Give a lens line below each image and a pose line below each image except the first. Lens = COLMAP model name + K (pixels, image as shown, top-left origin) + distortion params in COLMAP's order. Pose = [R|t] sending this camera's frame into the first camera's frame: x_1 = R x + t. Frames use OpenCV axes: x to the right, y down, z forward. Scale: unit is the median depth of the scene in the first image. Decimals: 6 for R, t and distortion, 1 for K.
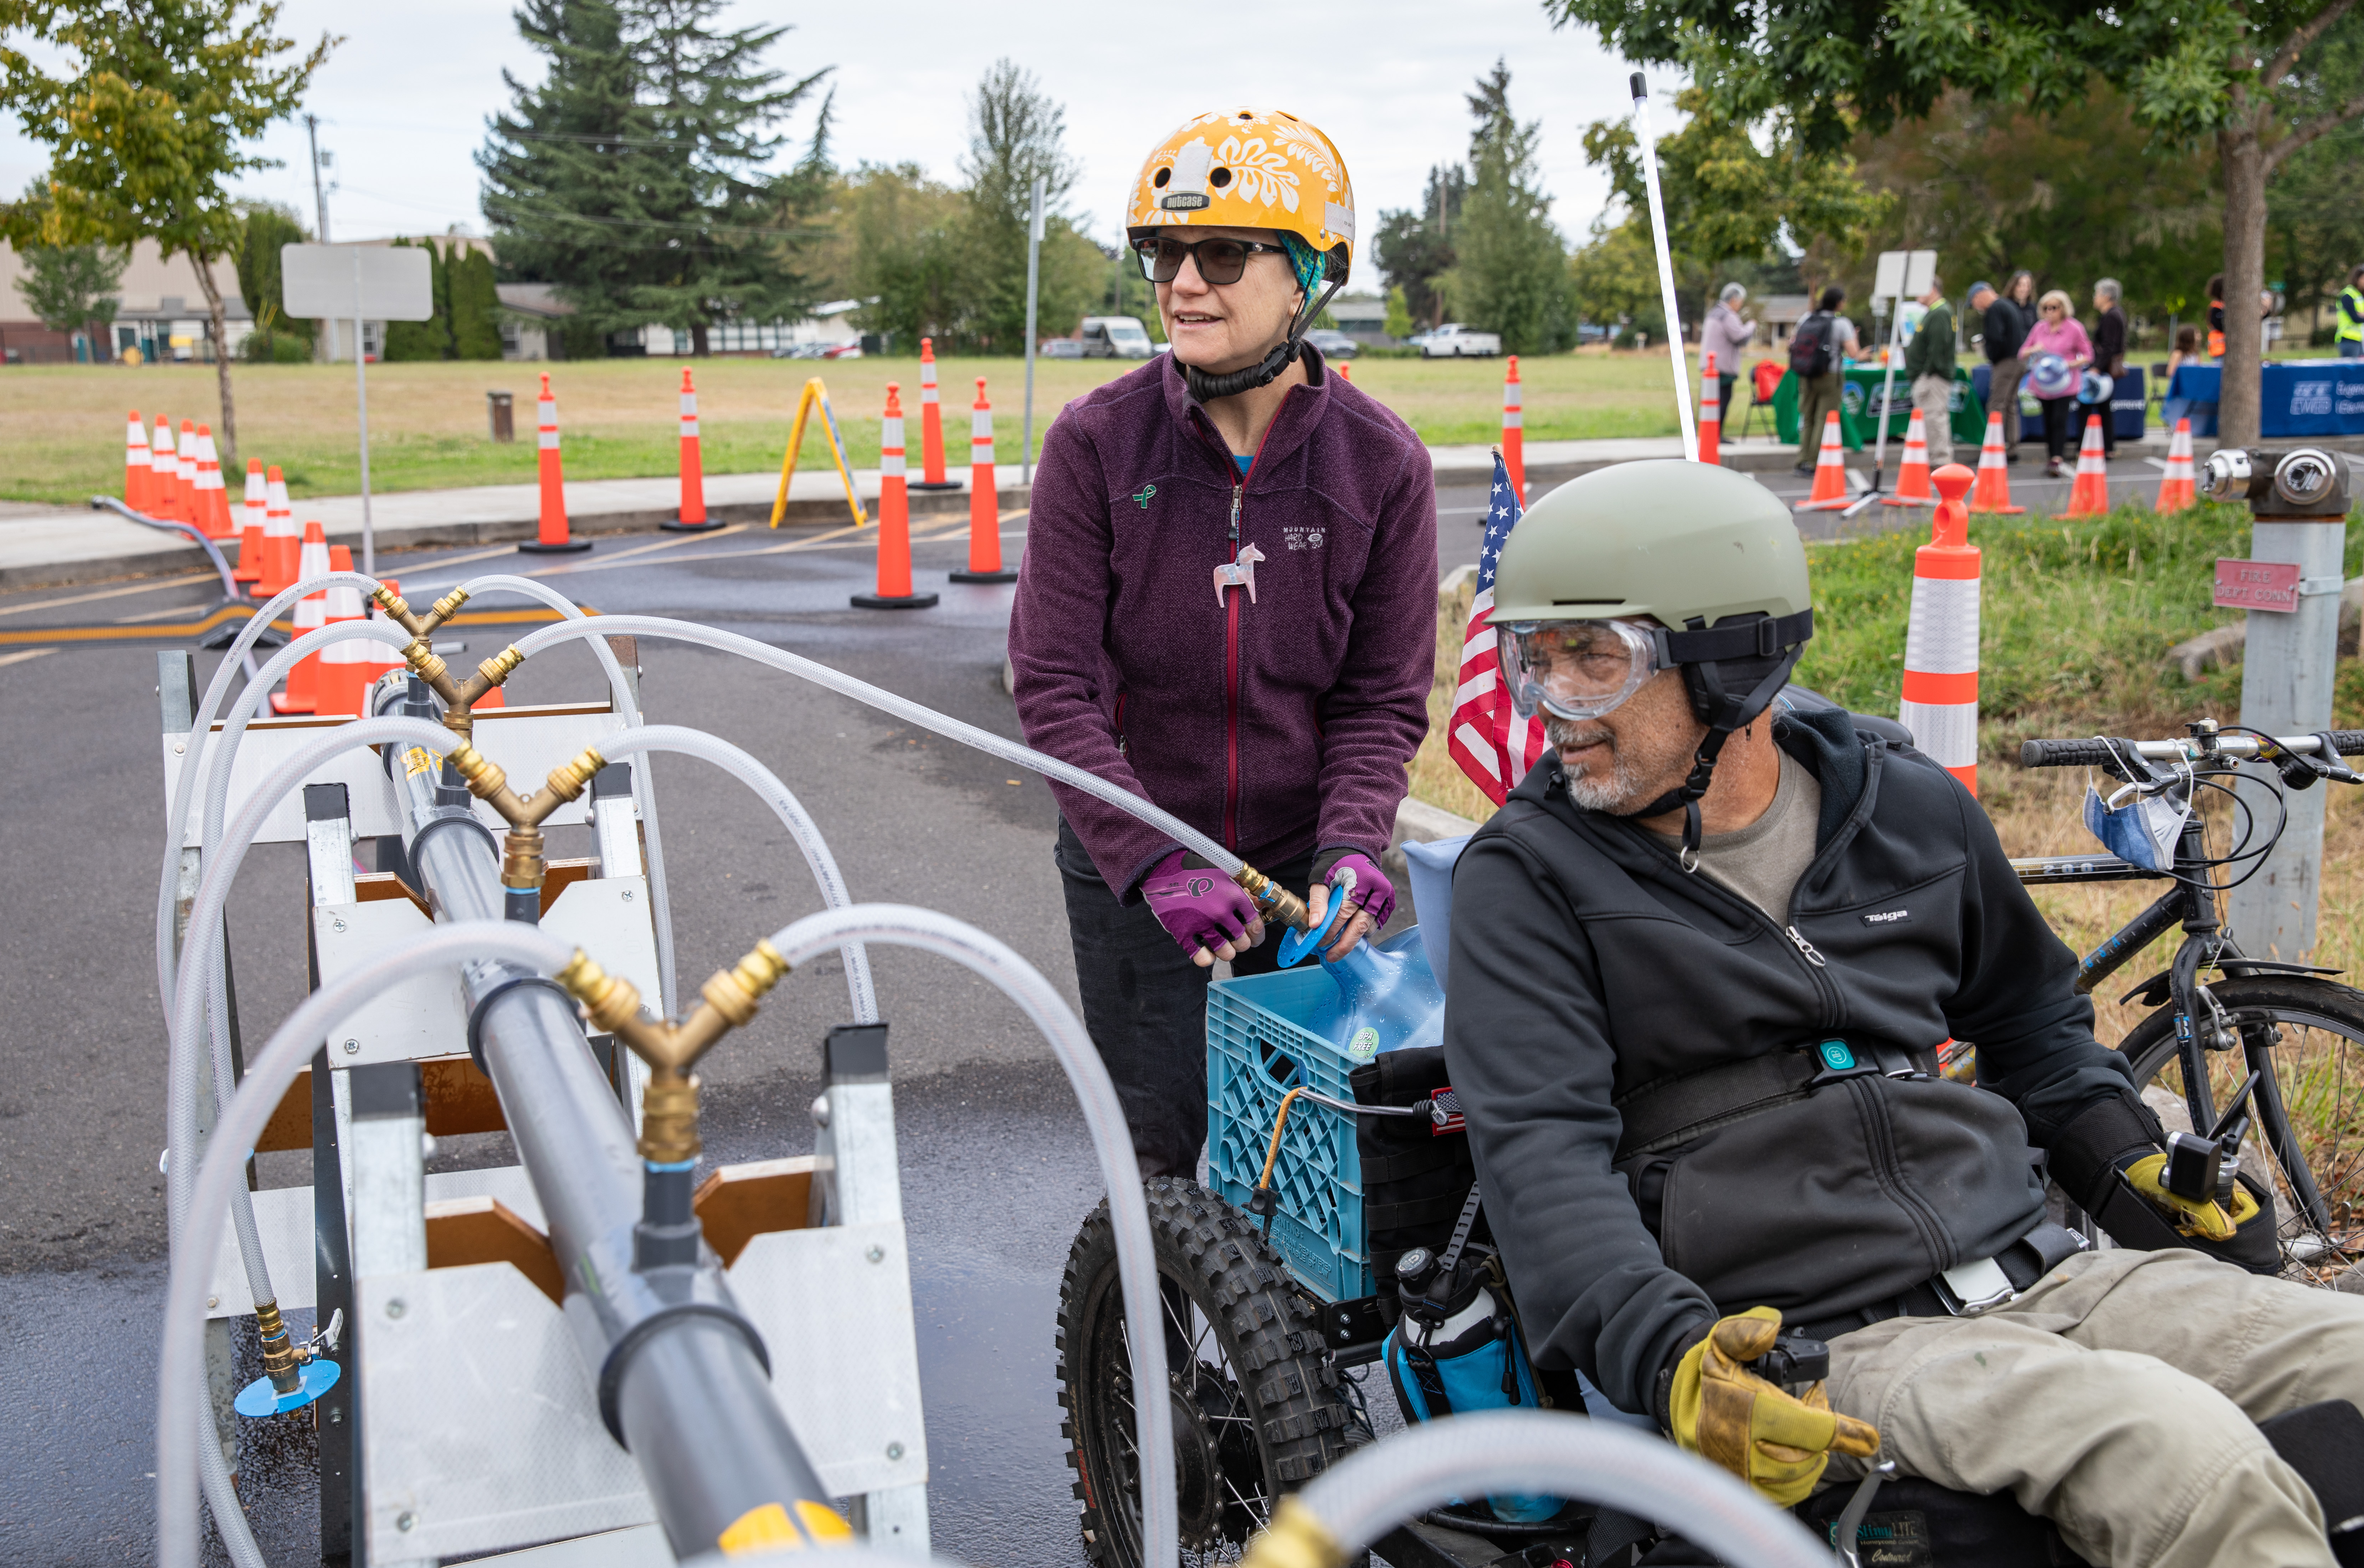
lens RADIAL K [[2413.1, 0, 1182.0], [0, 2413.1, 784.0], [0, 0, 1]] dist [0.002412, 0.125873]
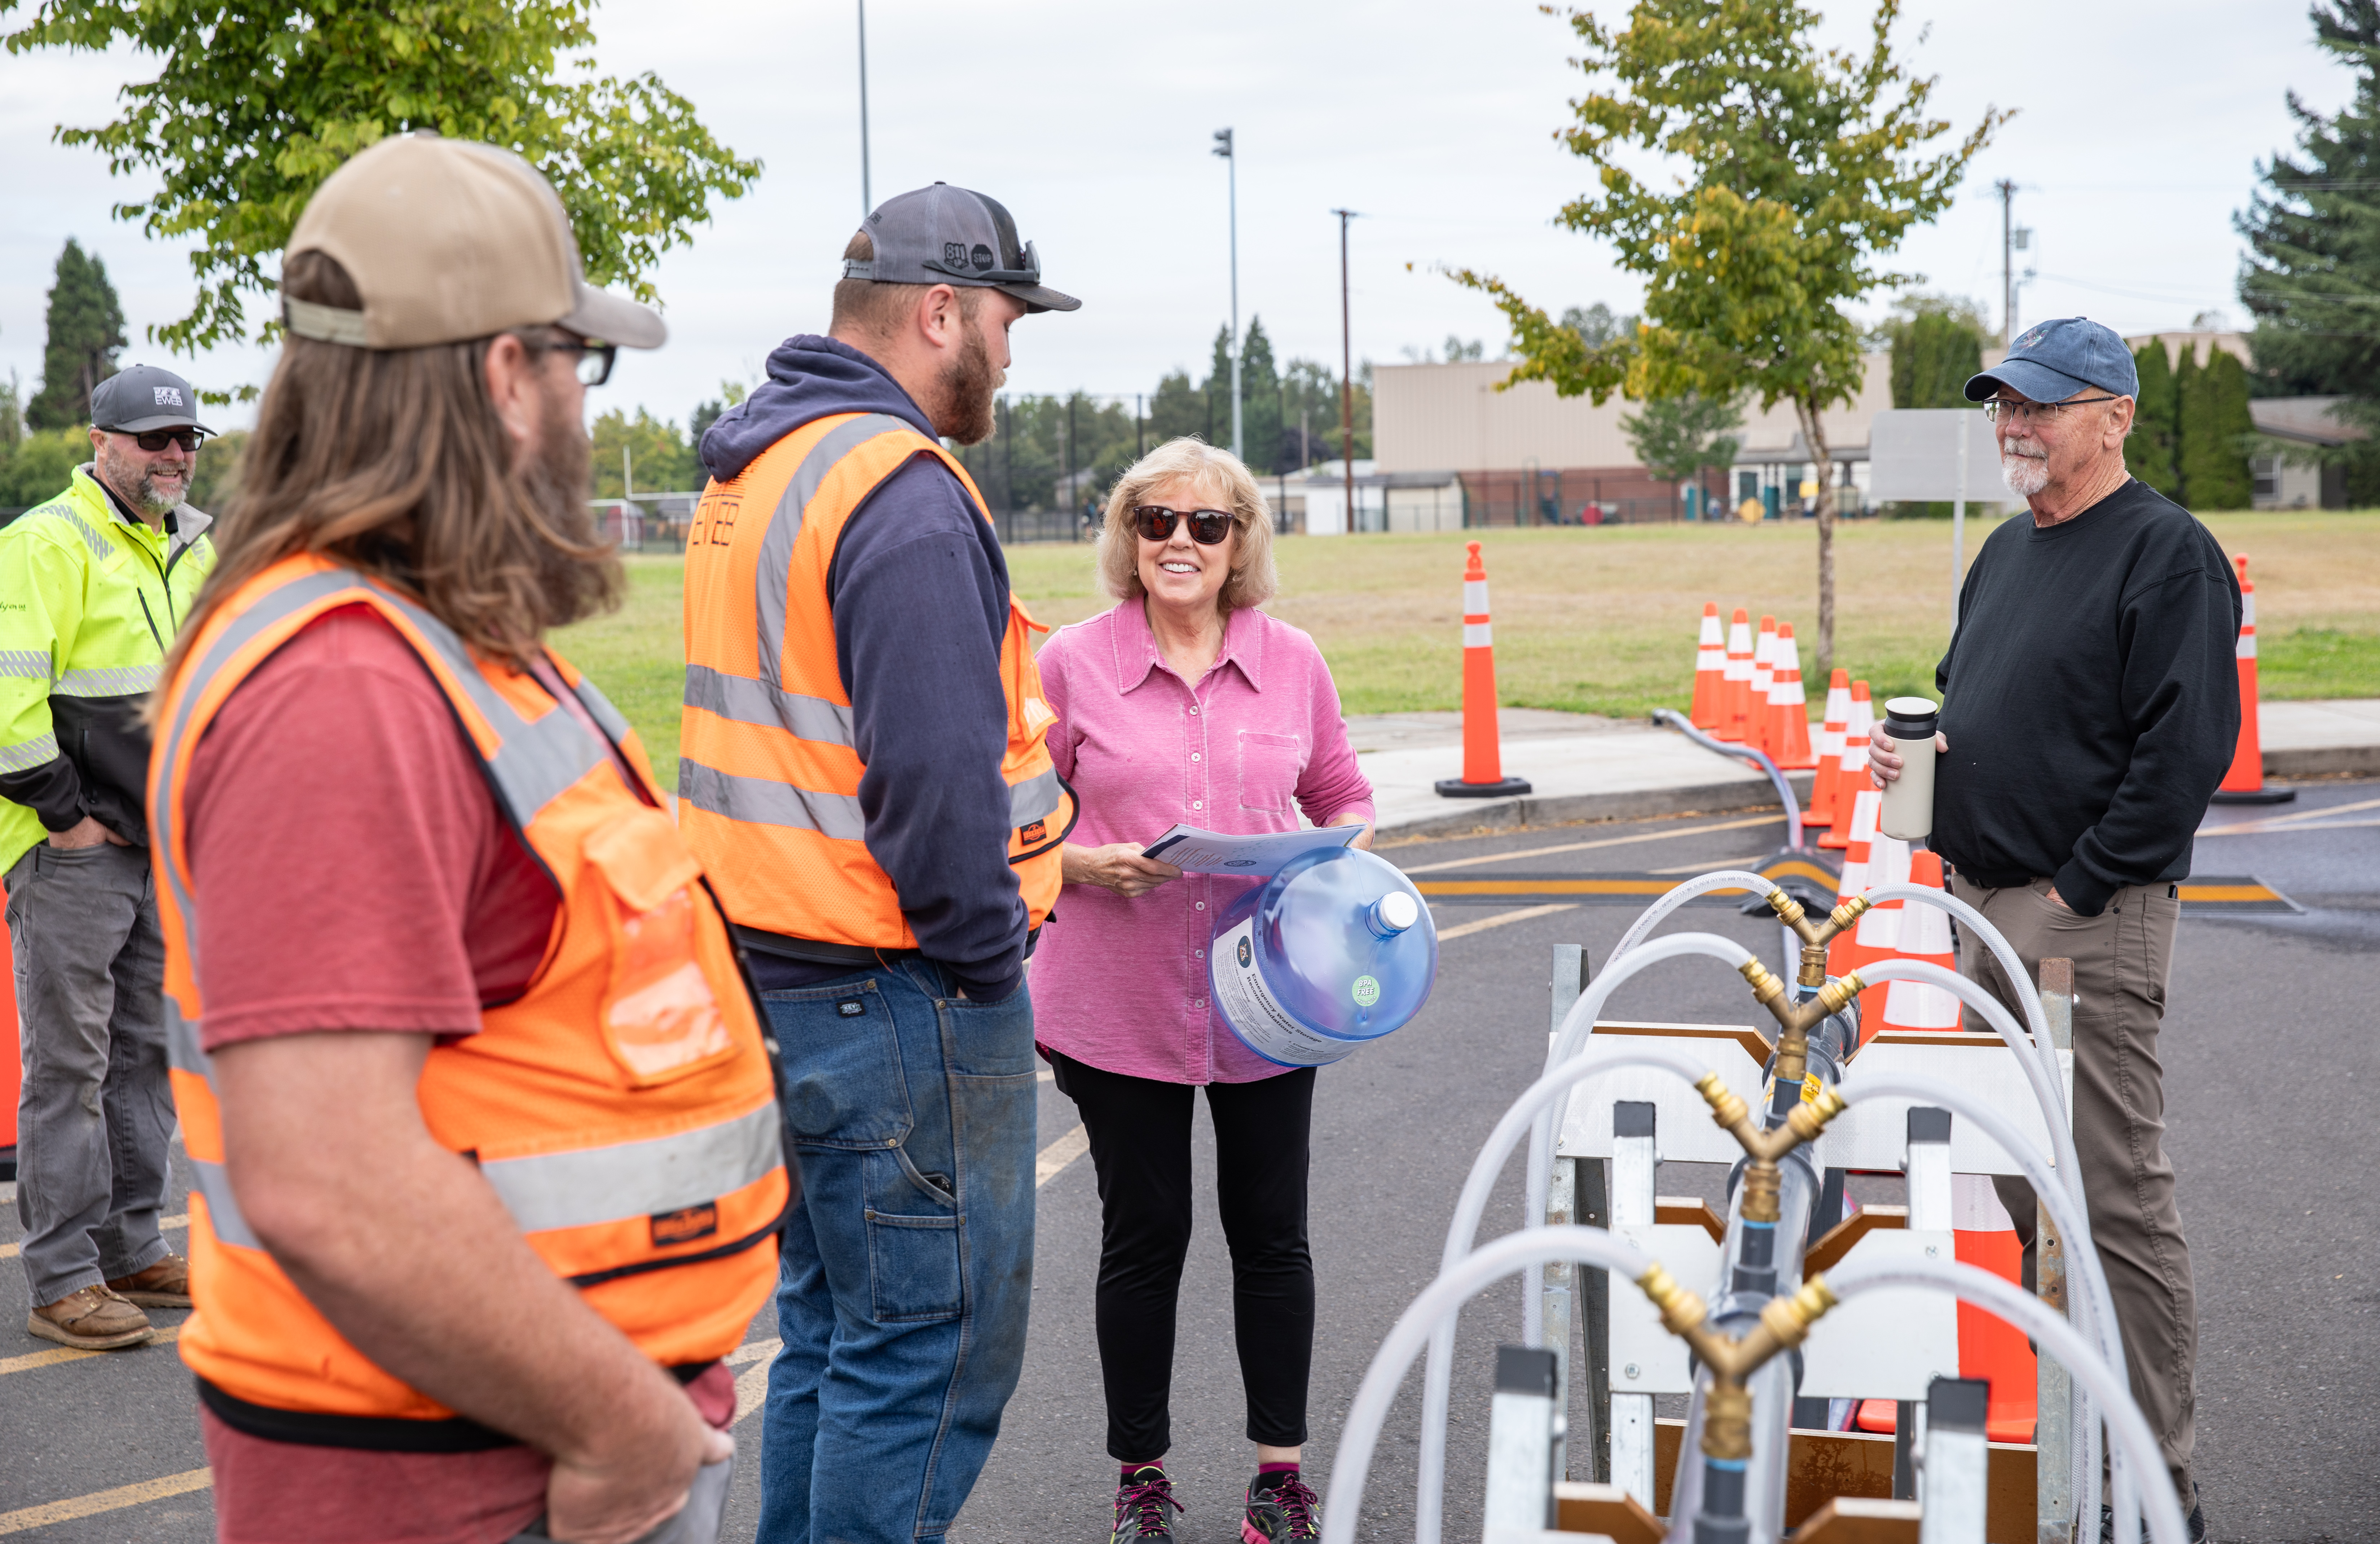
lens RADIAL K [[3803.9, 0, 1190.0], [0, 3803.9, 772.0], [0, 0, 1]] dist [0.168445, 0.023806]
pose [[0.841539, 0.040743, -0.538658, 0.092237], [-0.089187, 0.993947, -0.064155, -0.004872], [0.532784, 0.102030, 0.840078, -0.118858]]
